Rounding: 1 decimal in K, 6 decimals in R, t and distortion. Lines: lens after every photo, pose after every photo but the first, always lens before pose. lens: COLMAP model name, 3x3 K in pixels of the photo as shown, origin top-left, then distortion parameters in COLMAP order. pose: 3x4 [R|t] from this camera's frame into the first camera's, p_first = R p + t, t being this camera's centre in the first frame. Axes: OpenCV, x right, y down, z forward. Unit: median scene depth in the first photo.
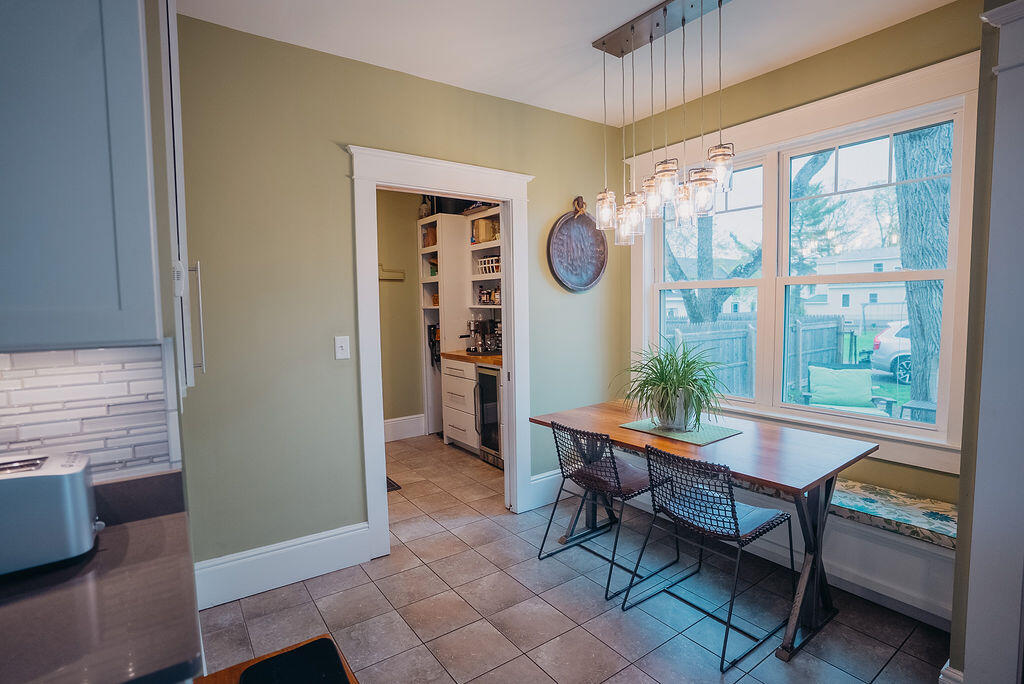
lens RADIAL K [[501.3, 0, 509.8], [0, 501.3, 344.9], [0, 0, 1]] dist [-0.073739, 0.032806]
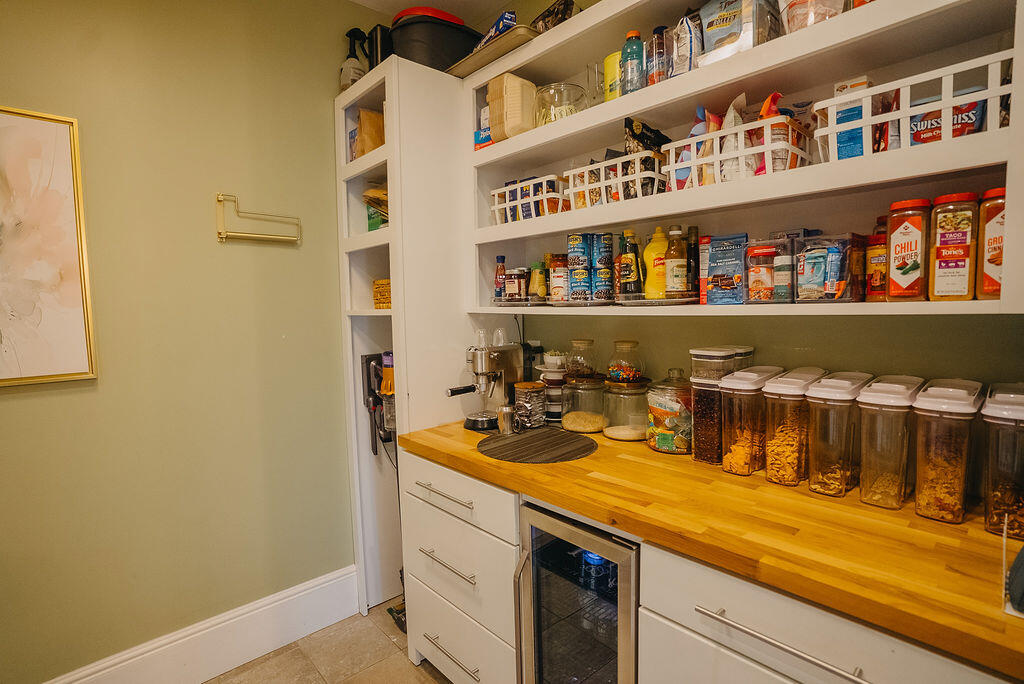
lens RADIAL K [[501.3, 0, 509.8], [0, 501.3, 344.9], [0, 0, 1]] dist [-0.073739, 0.032806]
pose [[0.993106, -0.008768, 0.116892, -0.097700], [0.009353, 0.999946, -0.004456, -0.048573], [-0.116847, 0.005518, 0.993135, 0.620958]]
